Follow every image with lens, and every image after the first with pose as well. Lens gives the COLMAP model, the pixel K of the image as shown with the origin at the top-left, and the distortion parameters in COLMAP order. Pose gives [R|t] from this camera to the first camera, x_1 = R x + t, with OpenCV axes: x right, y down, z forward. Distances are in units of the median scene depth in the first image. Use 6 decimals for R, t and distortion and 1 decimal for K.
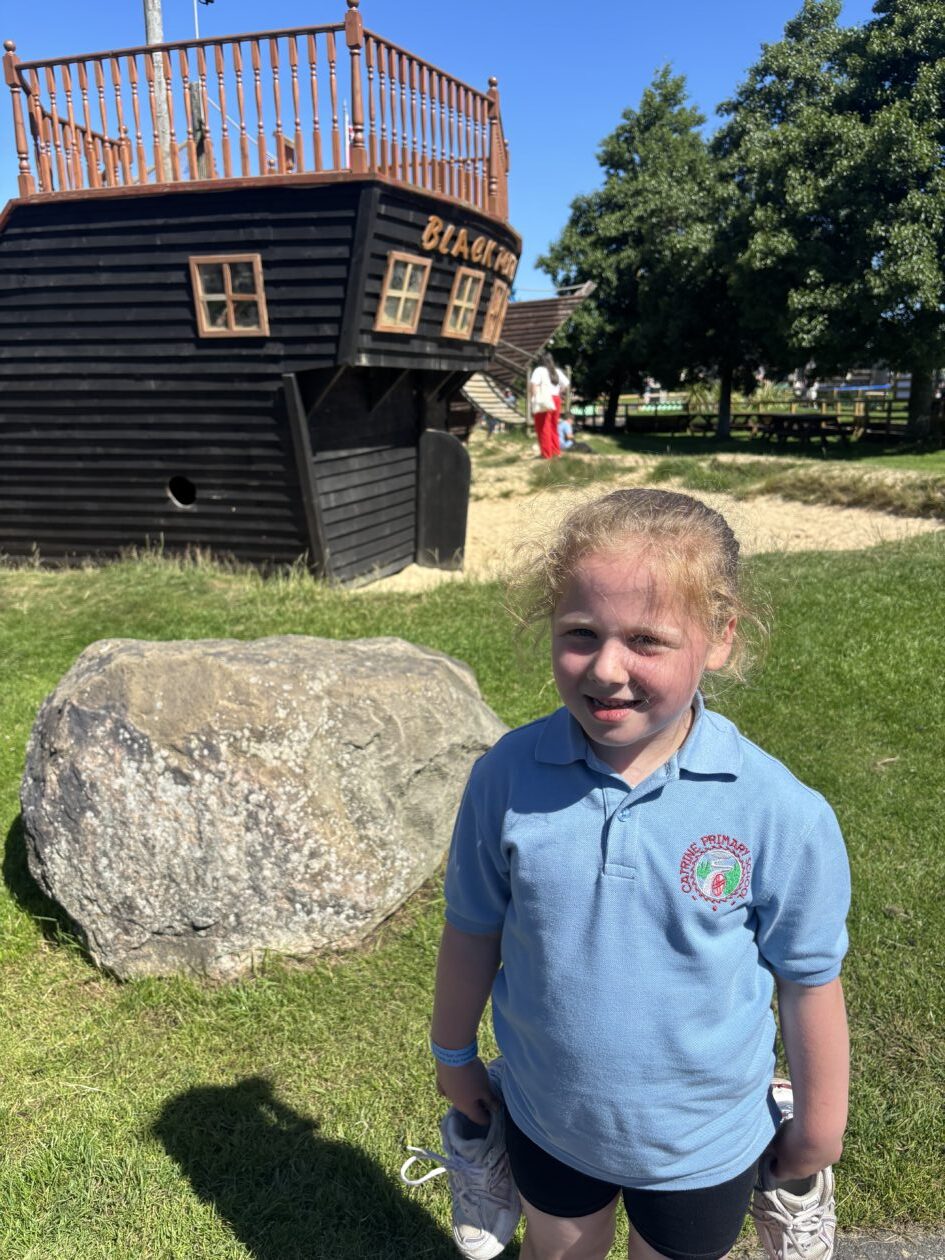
lens RADIAL K [[935.4, 0, 472.5], [0, 935.4, 630.0], [0, 0, 1]] dist [0.045593, -0.061360]
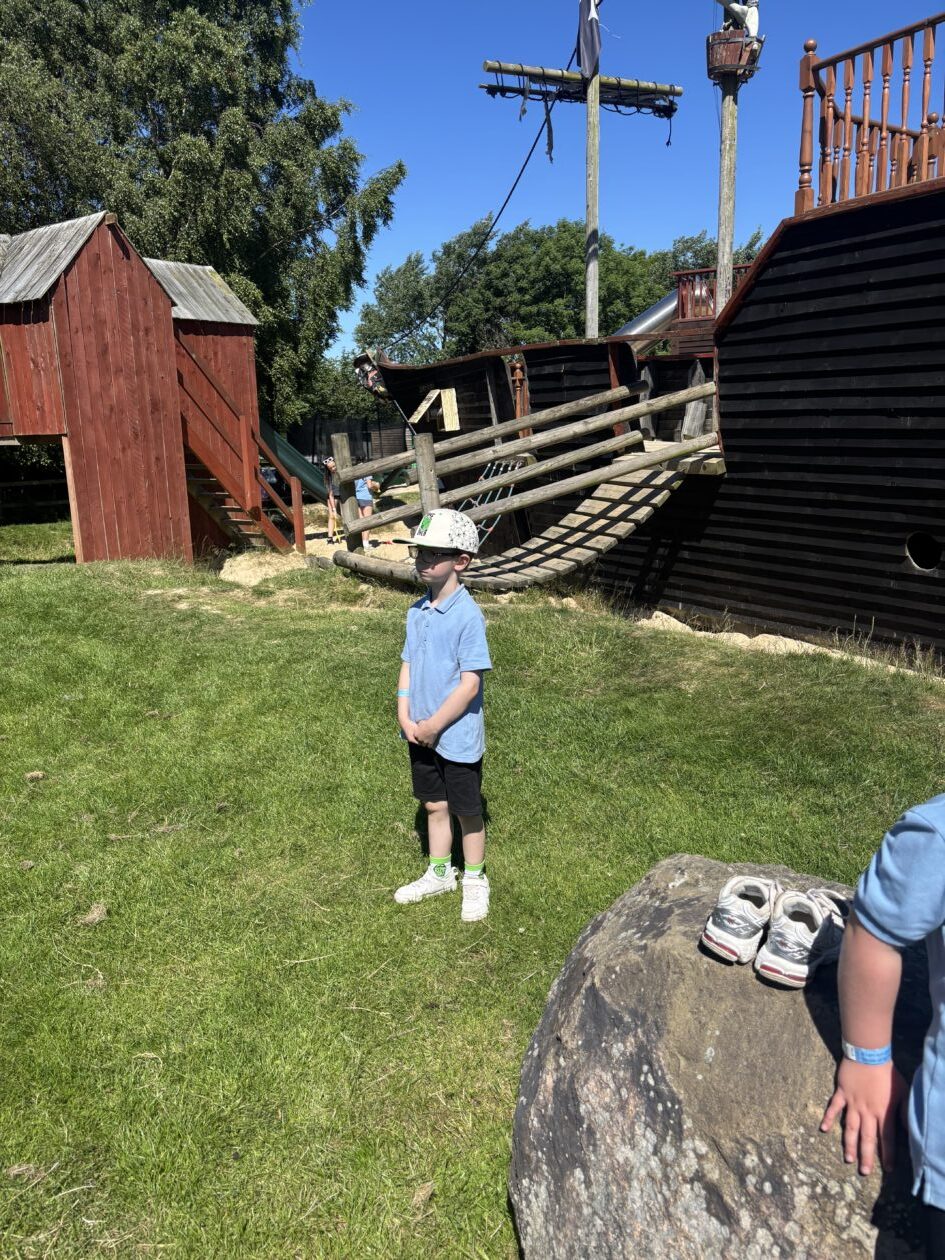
lens RADIAL K [[935.4, 0, 472.5], [0, 935.4, 630.0], [0, 0, 1]] dist [0.045593, -0.061360]
pose [[0.719775, 0.151462, -0.677483, -0.044227], [-0.163691, 0.985420, 0.046397, -0.084945], [0.674633, 0.077502, 0.734074, 0.228304]]
